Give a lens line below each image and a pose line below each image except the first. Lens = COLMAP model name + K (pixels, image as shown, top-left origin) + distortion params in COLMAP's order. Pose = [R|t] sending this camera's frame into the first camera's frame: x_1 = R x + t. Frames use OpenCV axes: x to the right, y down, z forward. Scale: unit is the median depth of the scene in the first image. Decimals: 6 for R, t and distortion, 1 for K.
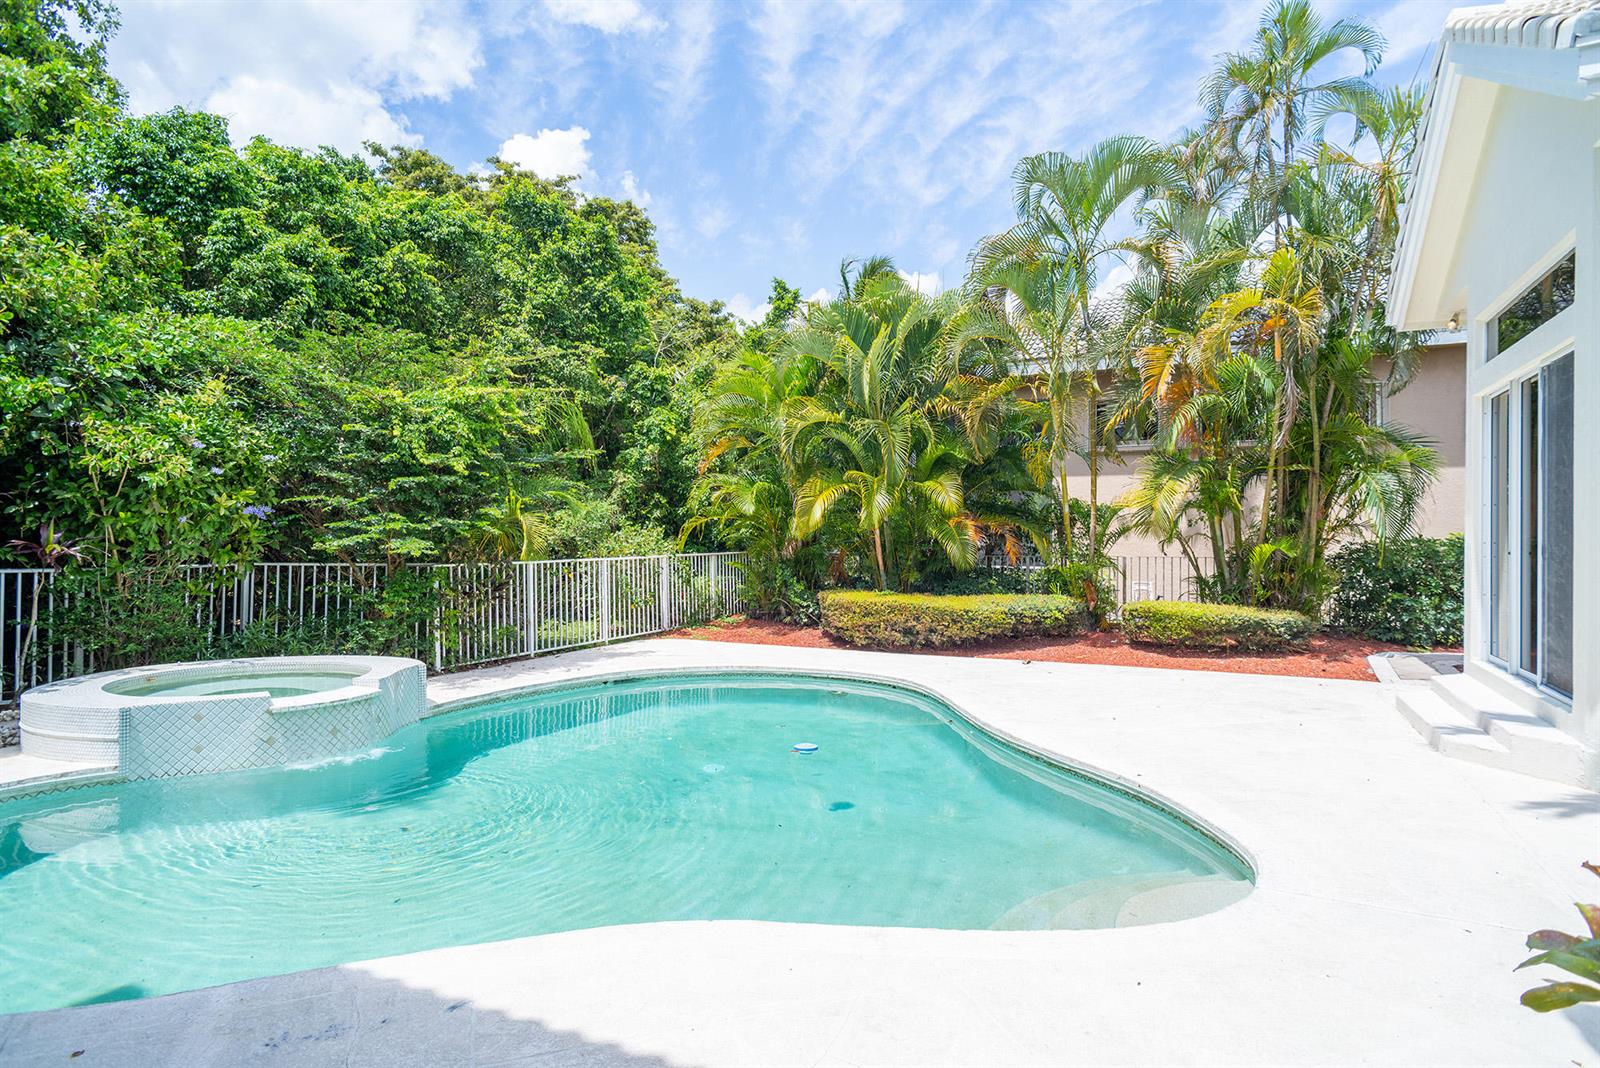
lens RADIAL K [[898.3, 0, 811.3], [0, 898.3, 539.5], [0, 0, 1]] dist [0.038688, -0.031325]
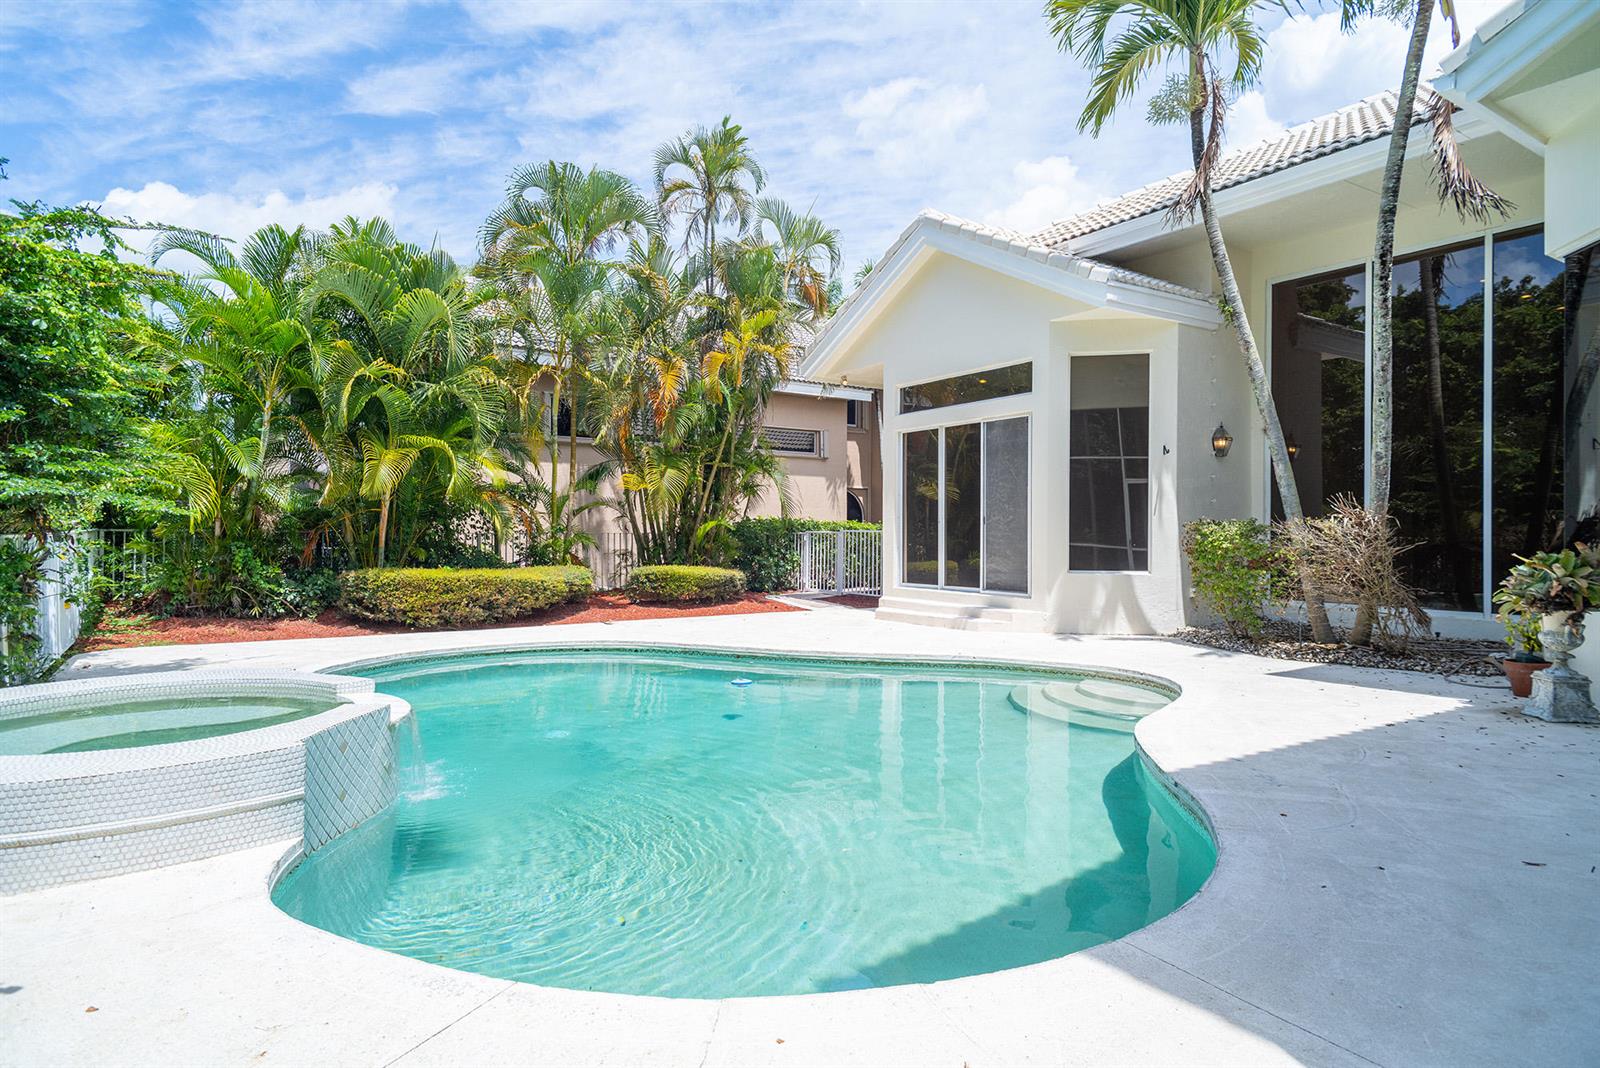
lens RADIAL K [[890.7, 0, 800.0], [0, 890.7, 534.0], [0, 0, 1]] dist [-0.000290, -0.000251]
pose [[0.510713, -0.000039, 0.859751, -0.526598], [0.002563, 0.999996, -0.001478, 0.025360], [-0.859748, 0.002958, 0.510711, 0.206681]]
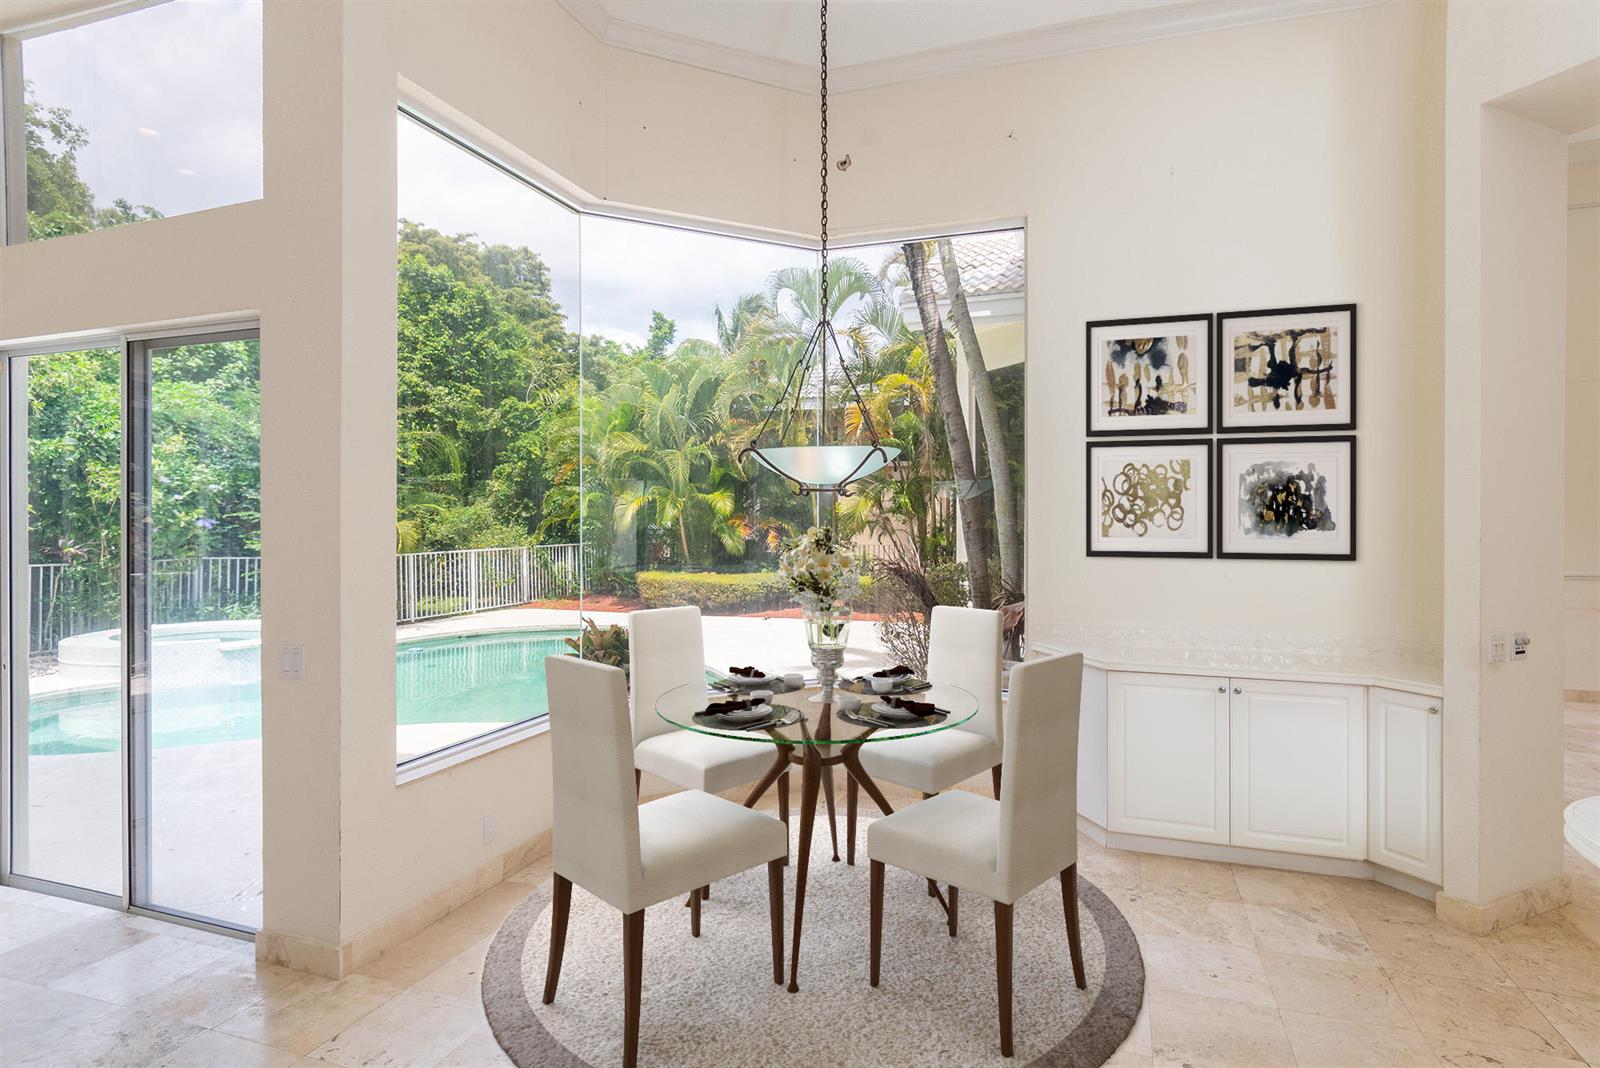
lens RADIAL K [[851.3, 0, 839.5], [0, 851.3, 520.5], [0, 0, 1]] dist [0.014840, -0.017331]
pose [[0.994202, -0.006873, 0.107304, 0.189503], [0.007164, 0.999972, -0.002322, -0.017320], [-0.107285, 0.003077, 0.994224, -0.351216]]
